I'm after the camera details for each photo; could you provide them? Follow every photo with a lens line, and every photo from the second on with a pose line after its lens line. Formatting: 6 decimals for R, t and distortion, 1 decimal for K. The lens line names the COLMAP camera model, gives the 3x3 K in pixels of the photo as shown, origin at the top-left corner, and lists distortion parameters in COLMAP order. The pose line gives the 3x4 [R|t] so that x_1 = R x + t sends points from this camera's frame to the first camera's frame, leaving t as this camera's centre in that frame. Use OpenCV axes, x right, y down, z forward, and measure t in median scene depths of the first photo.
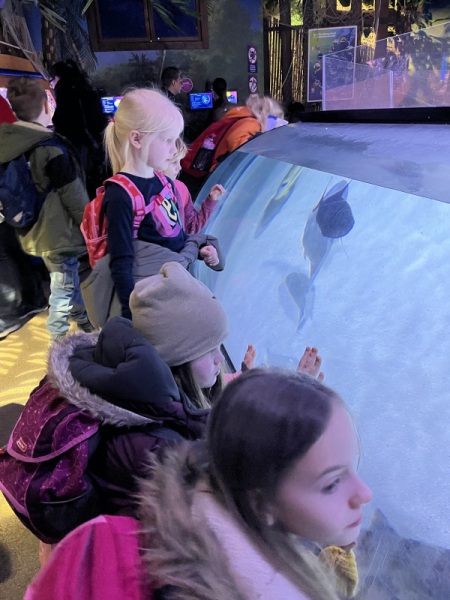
lens RADIAL K [[463.1, 0, 224.1], [0, 463.1, 302.5], [0, 0, 1]] dist [0.048432, -0.075197]
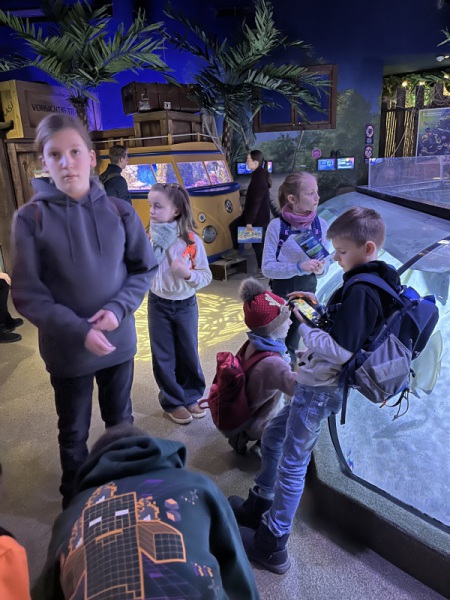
lens RADIAL K [[463.1, 0, 225.5], [0, 463.1, 300.4], [0, 0, 1]] dist [0.048432, -0.075197]
pose [[0.953640, 0.091165, -0.286809, 0.095964], [-0.116281, 0.990621, -0.071755, 0.096438], [0.277577, 0.101779, 0.955297, -0.350387]]
